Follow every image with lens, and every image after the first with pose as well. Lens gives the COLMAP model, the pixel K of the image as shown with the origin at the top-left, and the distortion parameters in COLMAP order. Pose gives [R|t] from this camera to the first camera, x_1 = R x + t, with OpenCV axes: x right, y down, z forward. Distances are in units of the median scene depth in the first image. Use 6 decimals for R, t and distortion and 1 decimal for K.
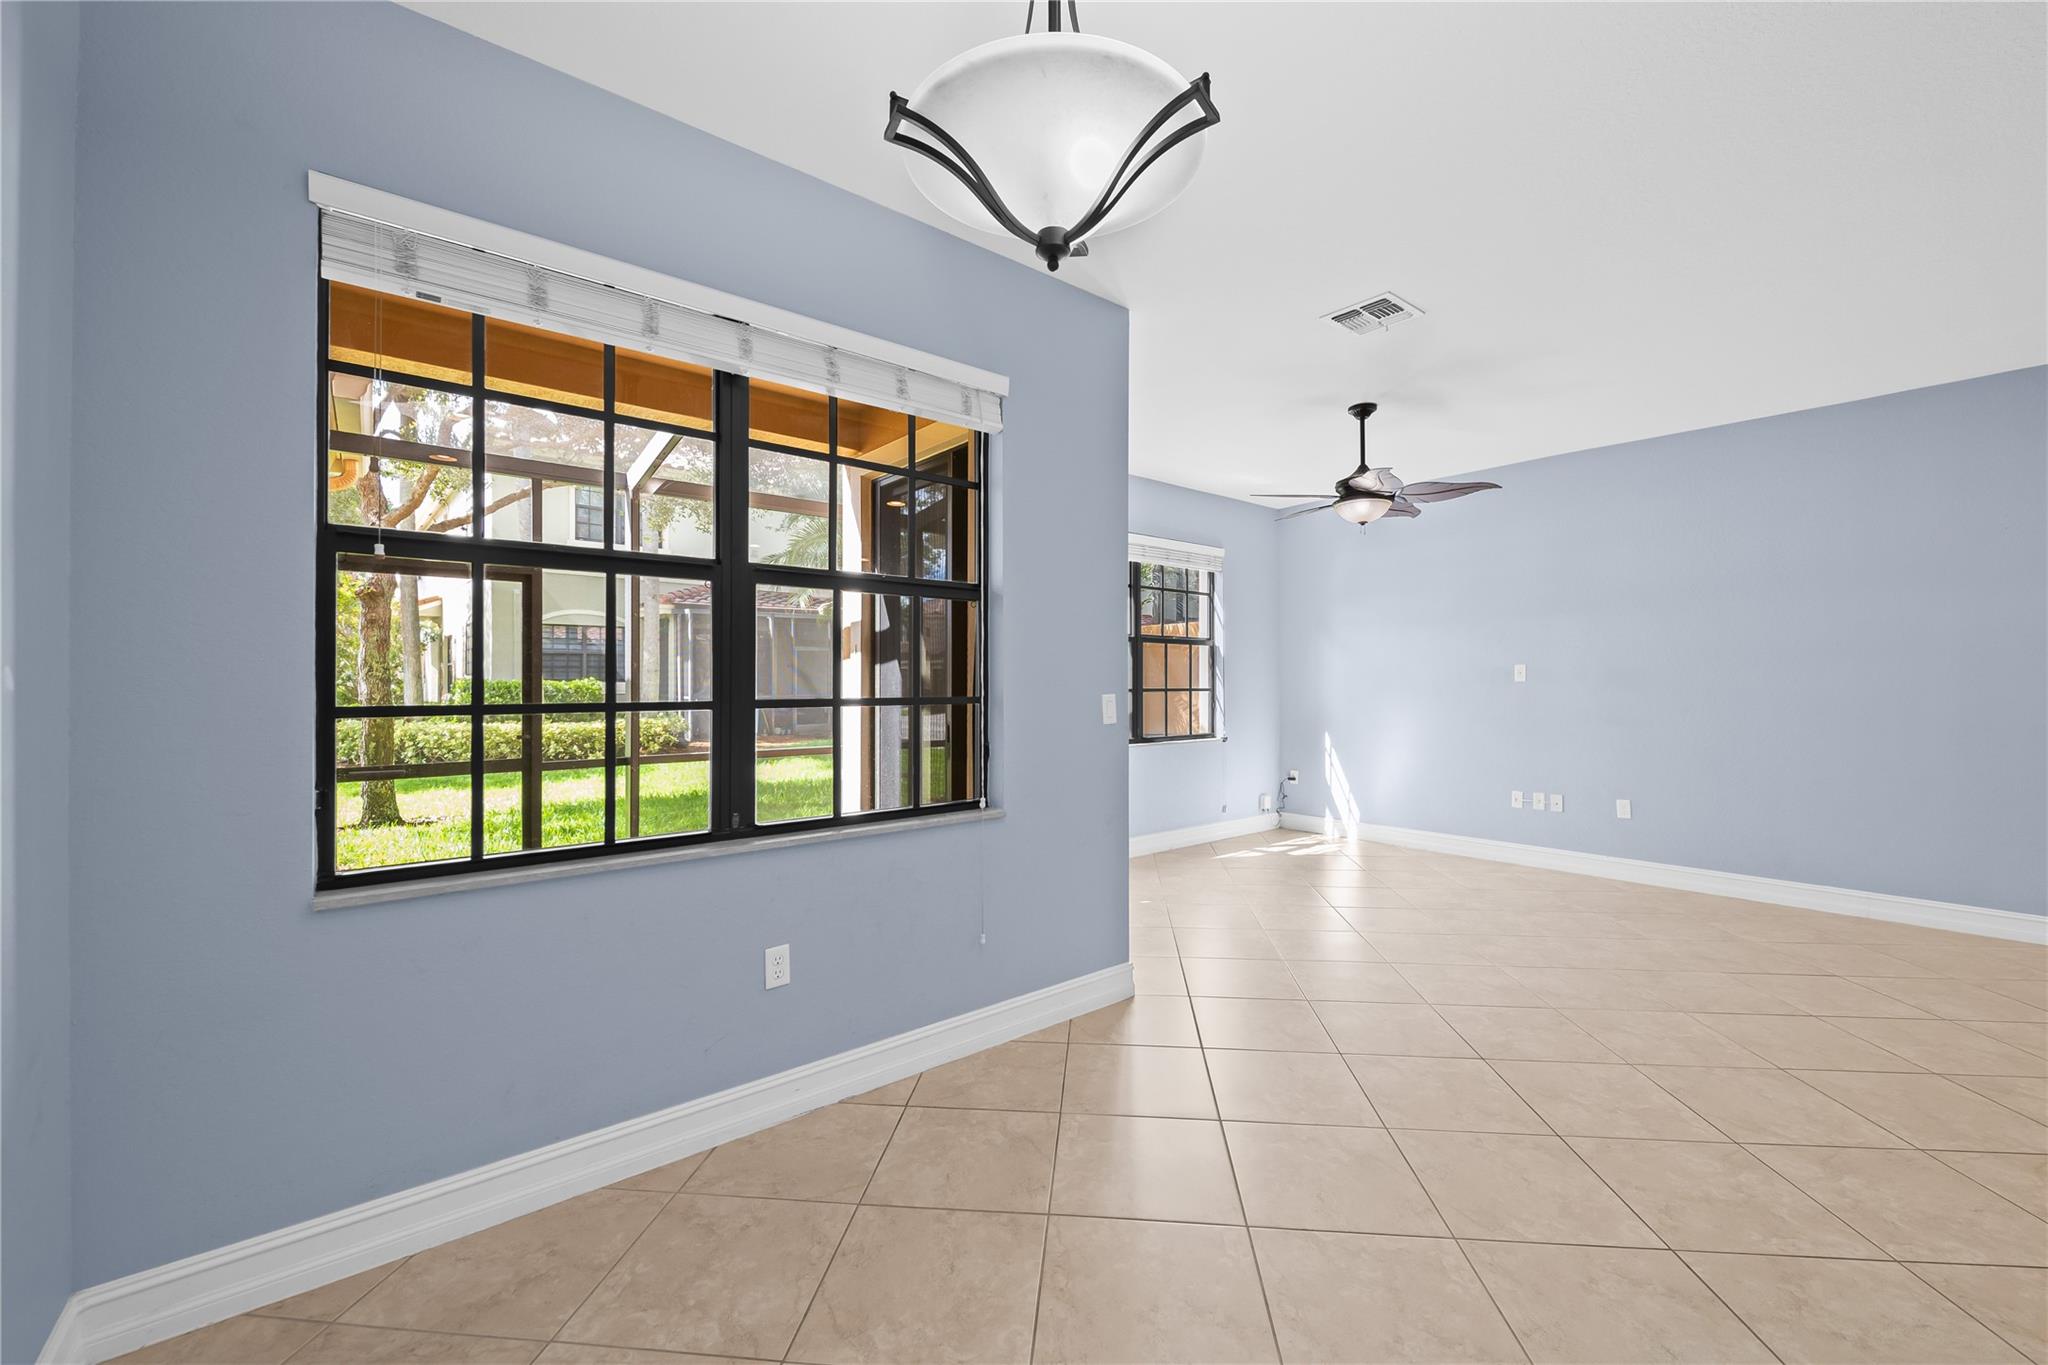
lens RADIAL K [[817.5, 0, 1024.8], [0, 817.5, 682.7], [0, 0, 1]] dist [-0.001188, -0.000239]
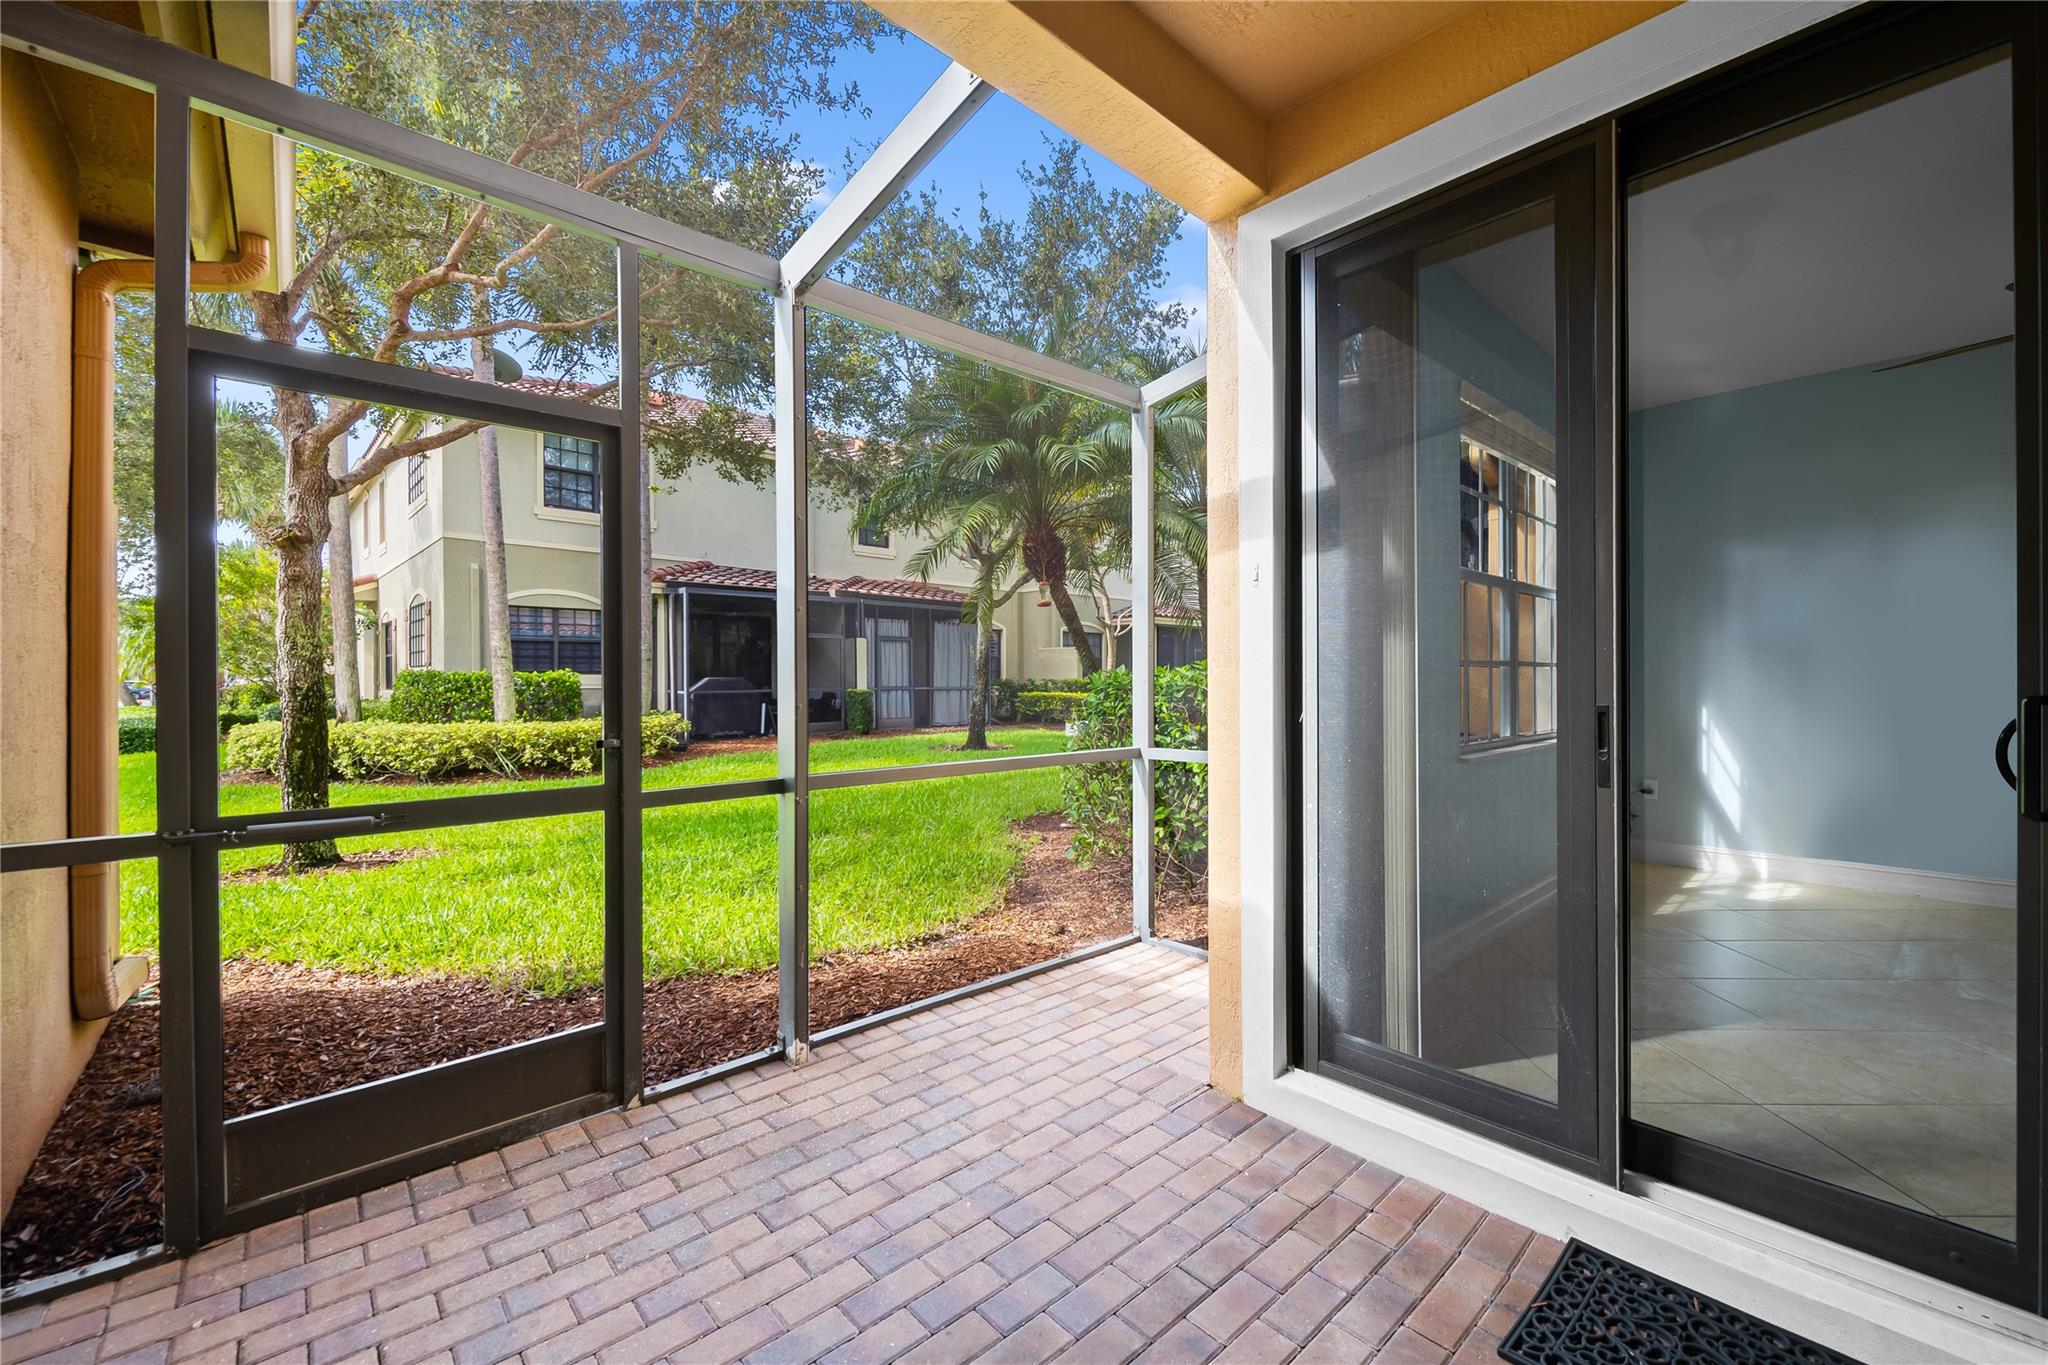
lens RADIAL K [[817.5, 0, 1023.4], [0, 817.5, 684.5], [0, 0, 1]] dist [-0.001188, -0.000239]
pose [[0.998516, -0.005009, 0.054225, -0.124156], [0.004744, 0.999976, 0.005008, 0.009416], [-0.054249, -0.004744, 0.998516, 0.154324]]
